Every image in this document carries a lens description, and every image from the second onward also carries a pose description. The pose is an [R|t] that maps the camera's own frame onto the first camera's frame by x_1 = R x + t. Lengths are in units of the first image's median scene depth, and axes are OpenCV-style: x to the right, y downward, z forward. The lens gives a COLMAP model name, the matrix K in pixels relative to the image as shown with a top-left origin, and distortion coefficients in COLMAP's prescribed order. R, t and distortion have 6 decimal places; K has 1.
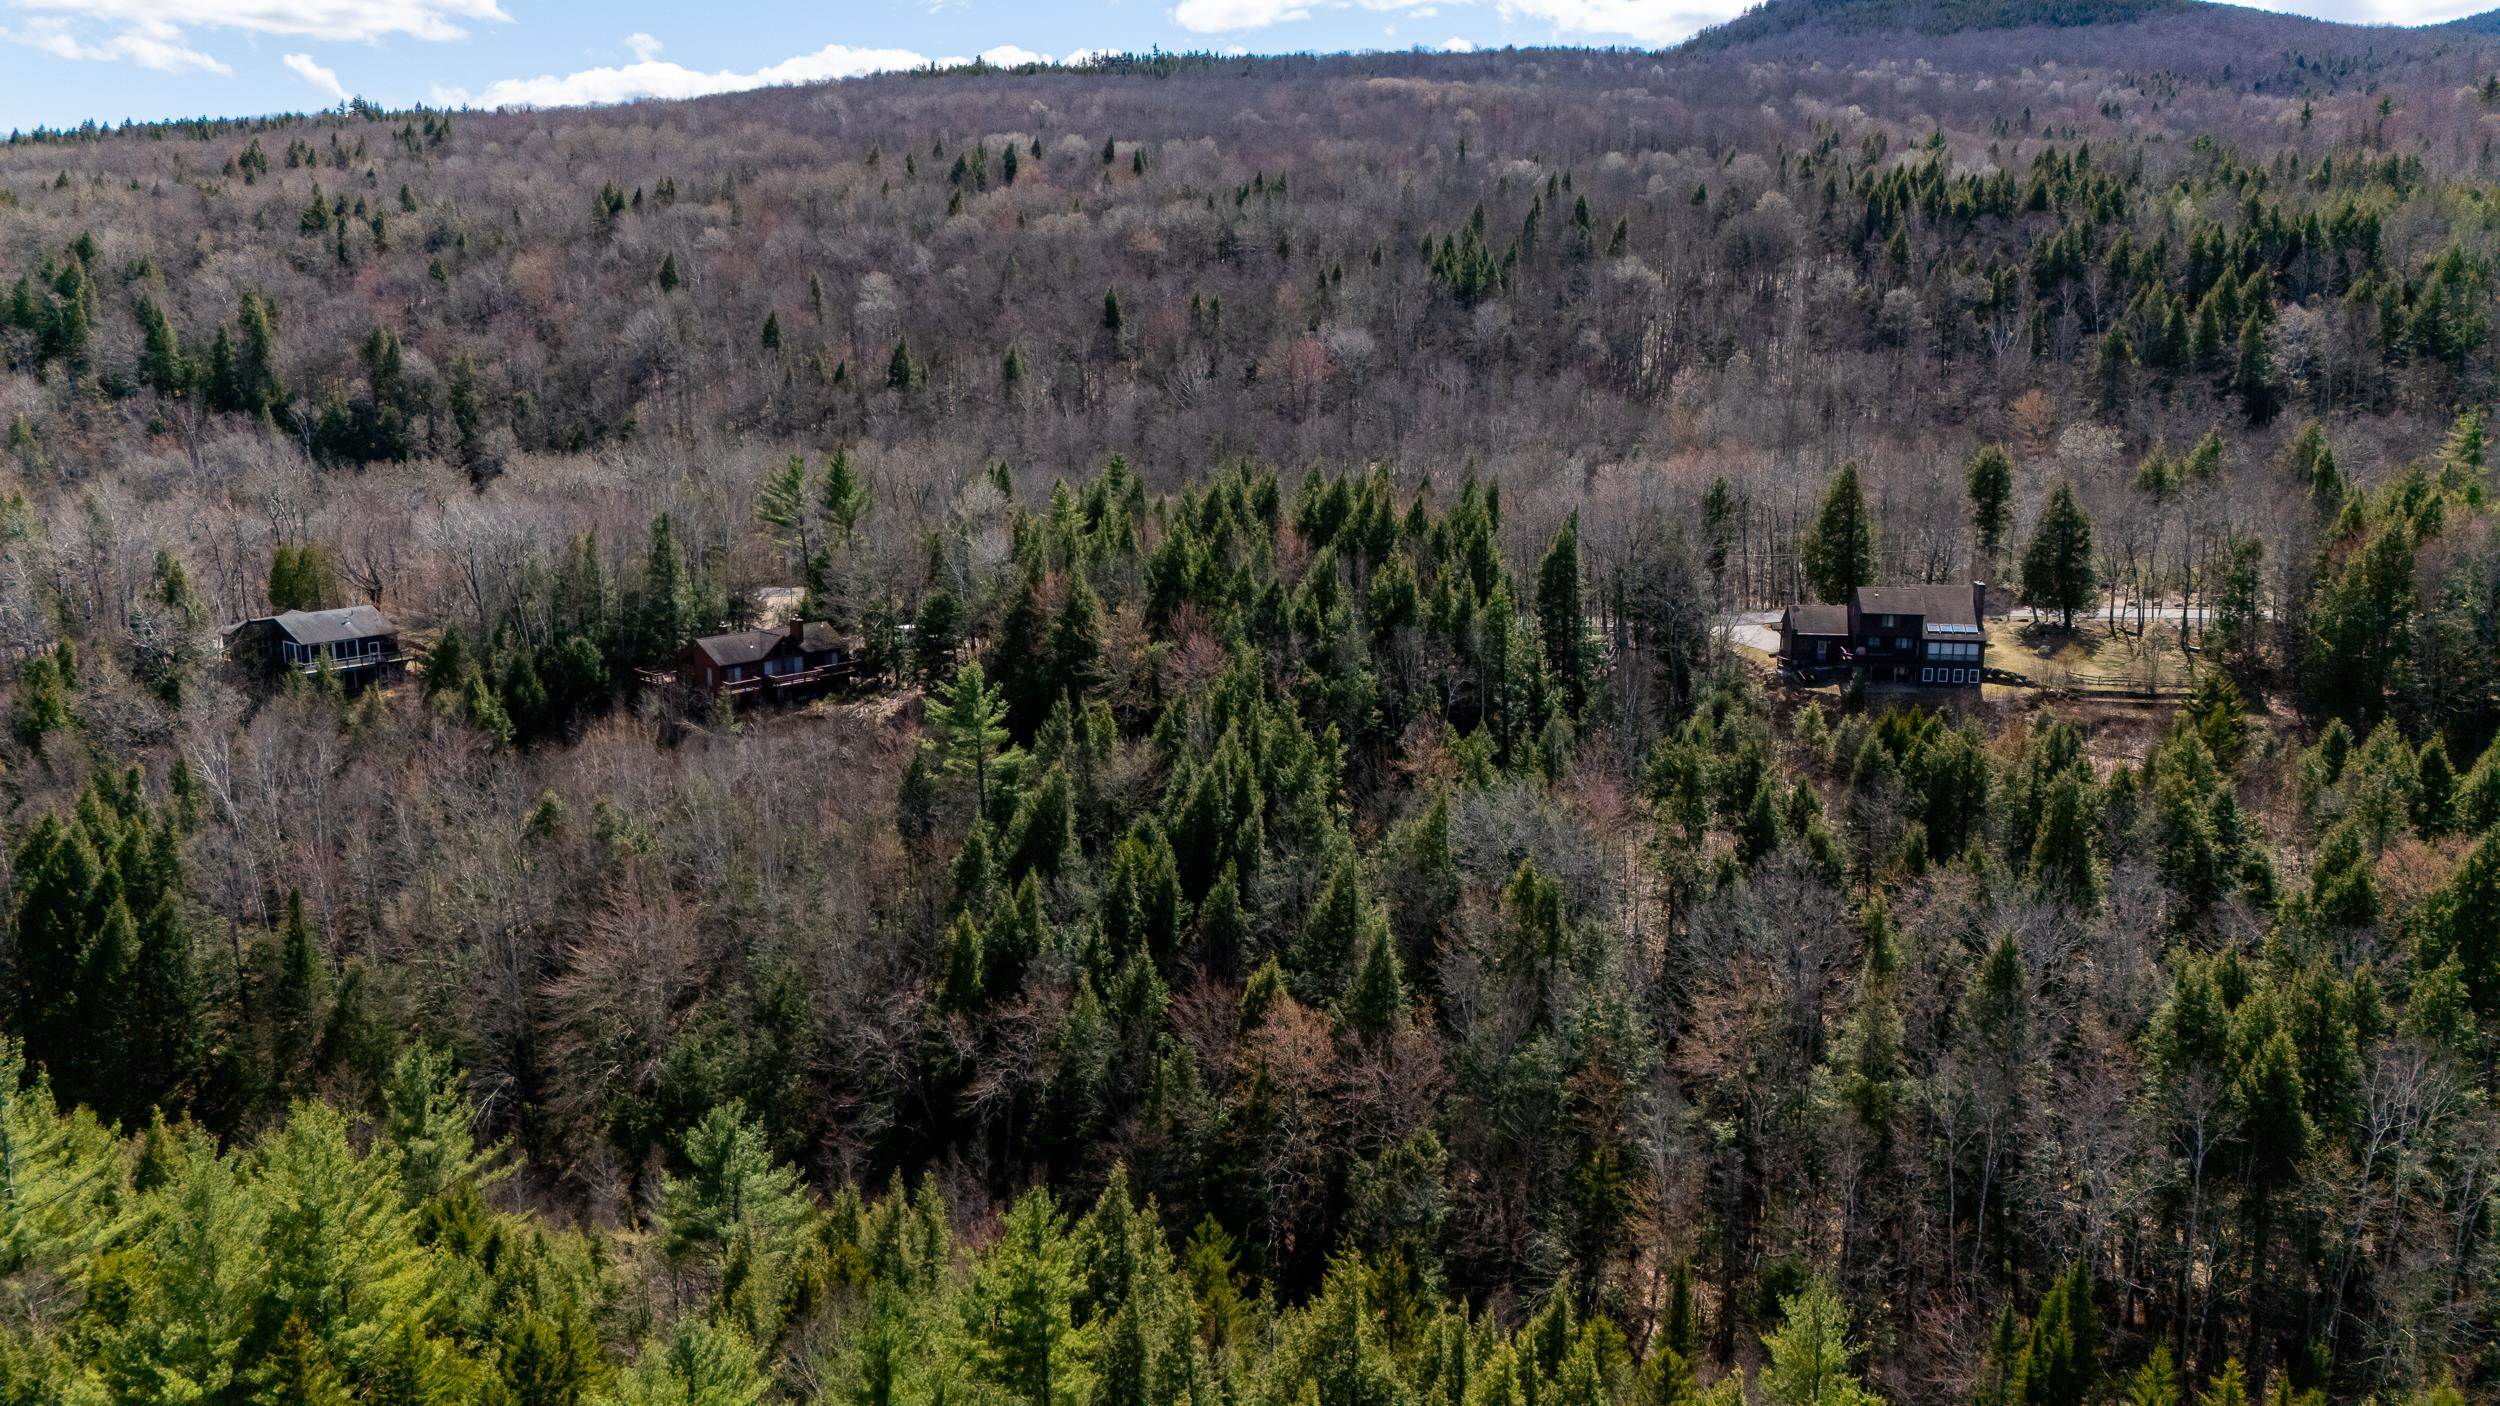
lens RADIAL K [[1804.9, 0, 1250.0], [0, 1804.9, 703.0], [0, 0, 1]] dist [0.067342, -0.059190]
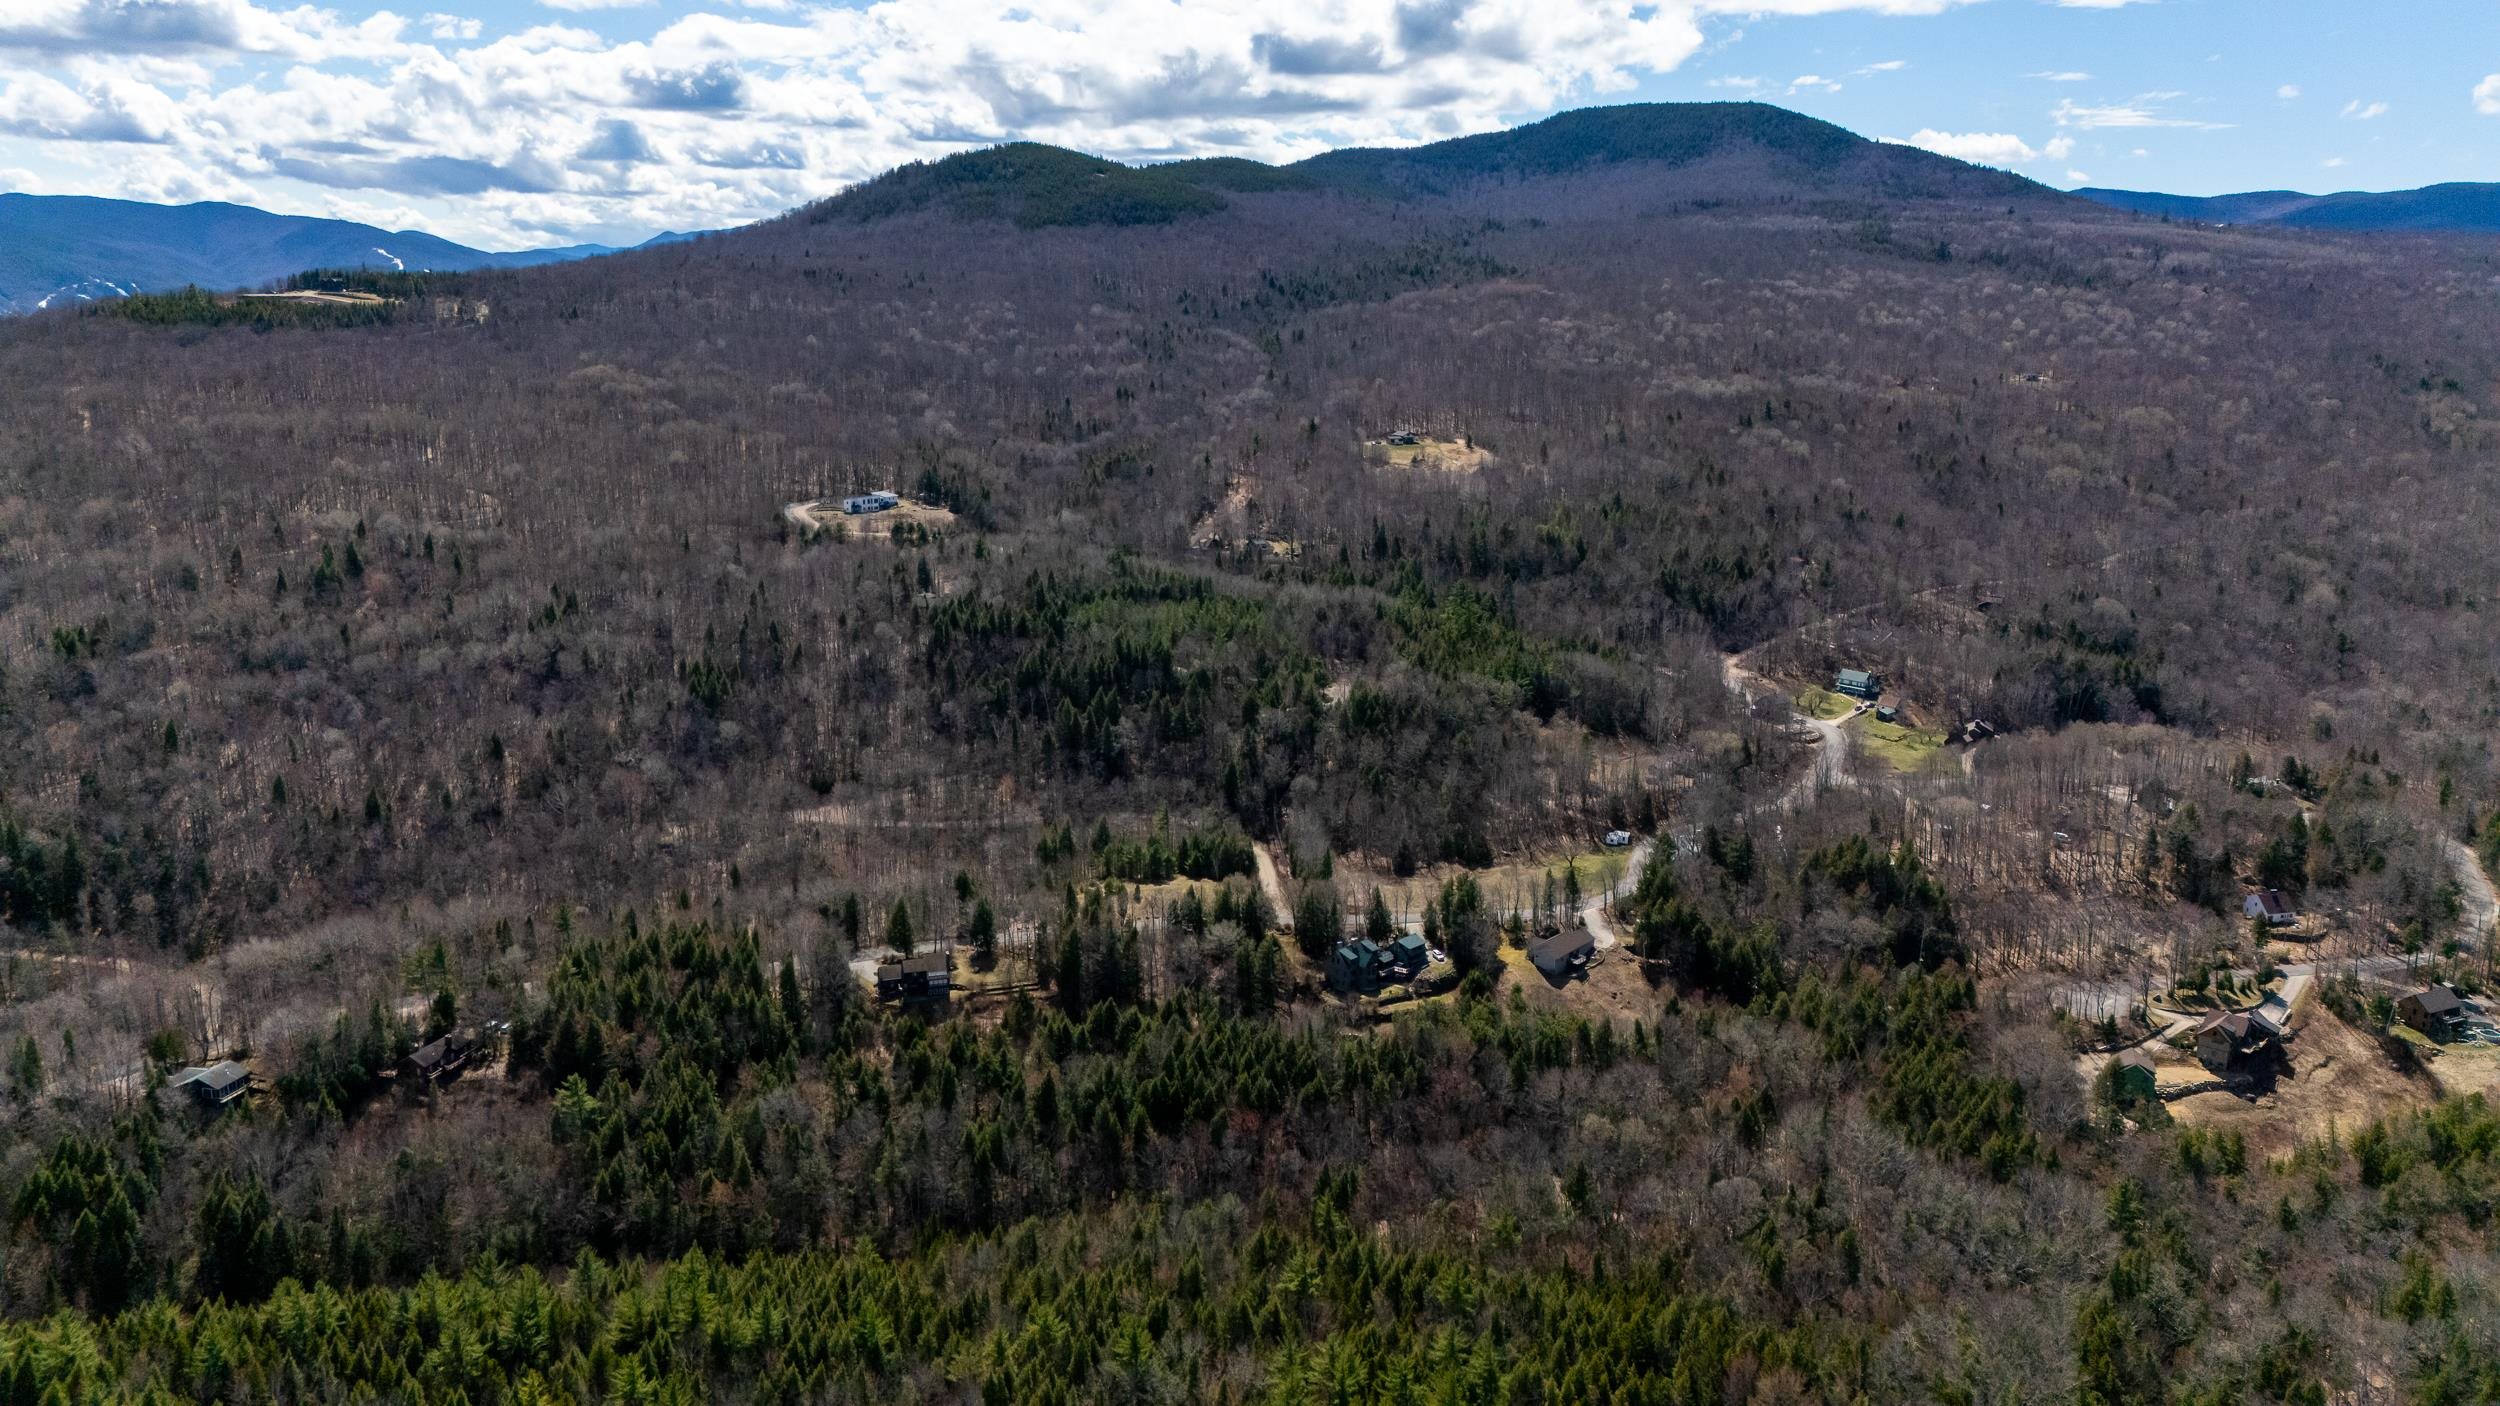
lens RADIAL K [[1702.2, 0, 1266.0], [0, 1702.2, 708.7], [0, 0, 1]] dist [0.003265, -0.049545]
pose [[0.899259, -0.088826, 0.428302, -0.234620], [0.087524, 0.995902, 0.022777, -0.479614], [-0.428570, 0.017004, 0.903348, -1.590692]]
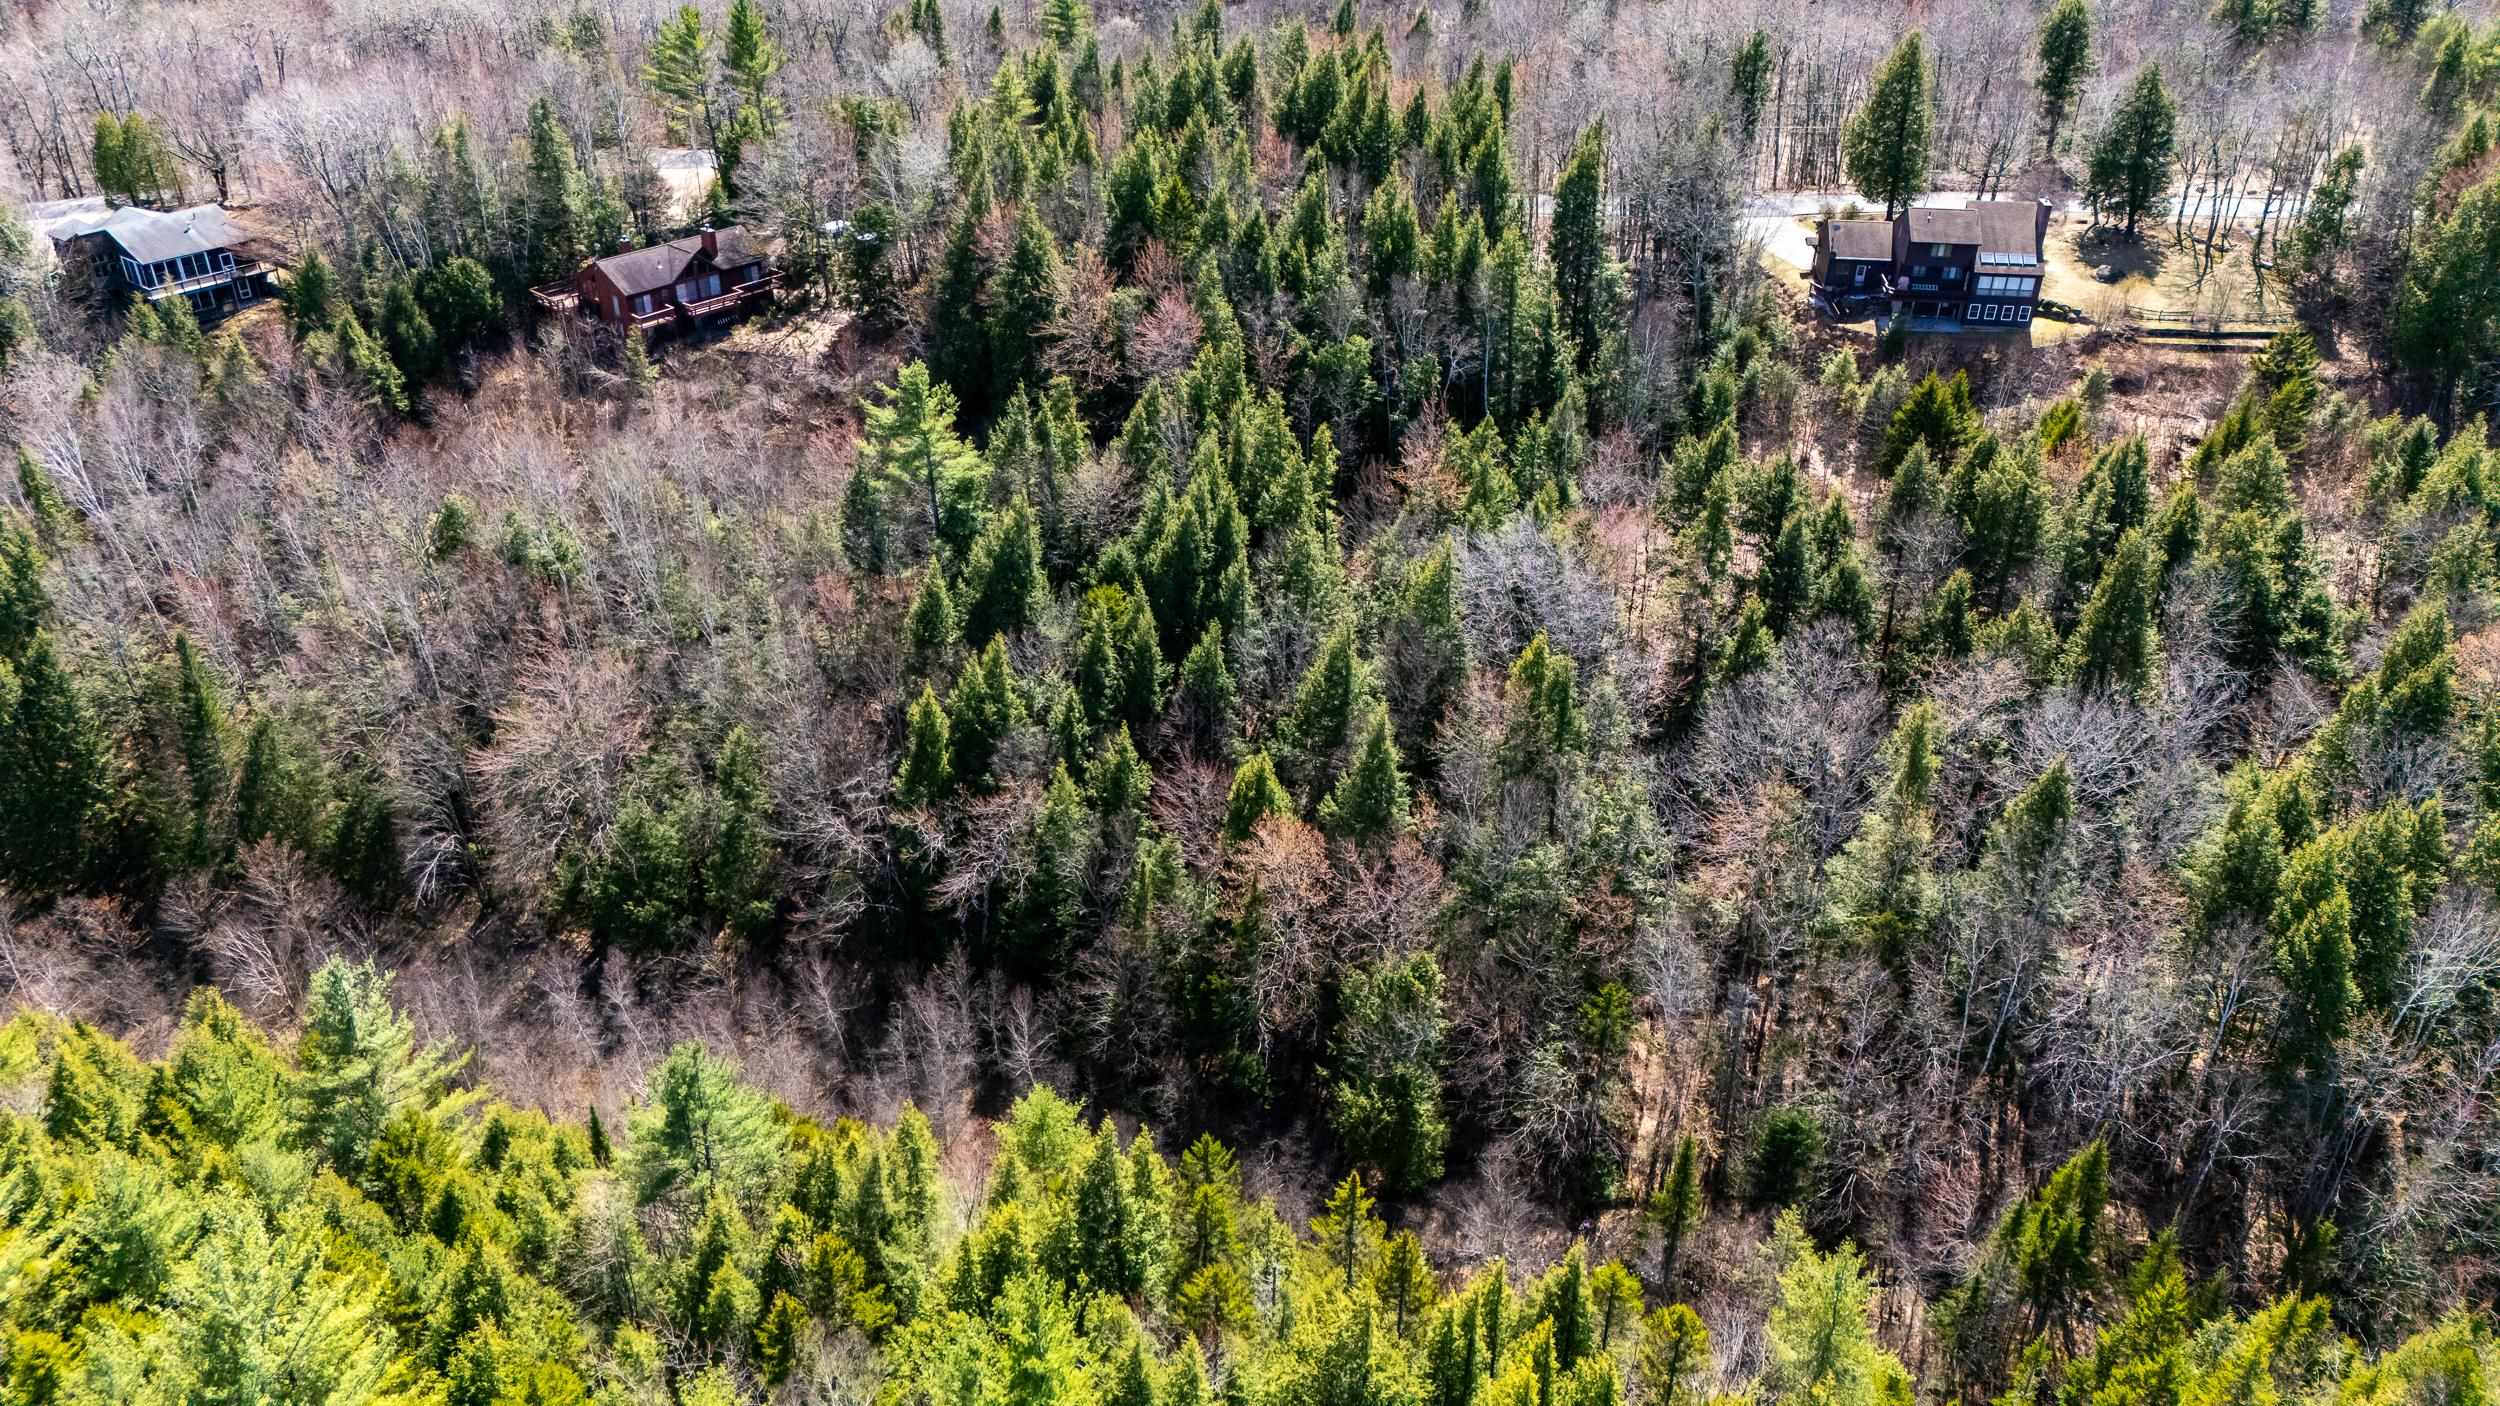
lens RADIAL K [[1804.9, 0, 1250.0], [0, 1804.9, 703.0], [0, 0, 1]] dist [0.067342, -0.059190]
pose [[0.999657, -0.004783, 0.025741, -0.012938], [-0.003818, 0.946024, 0.324074, -0.134552], [-0.025902, -0.324061, 0.945681, 0.096061]]
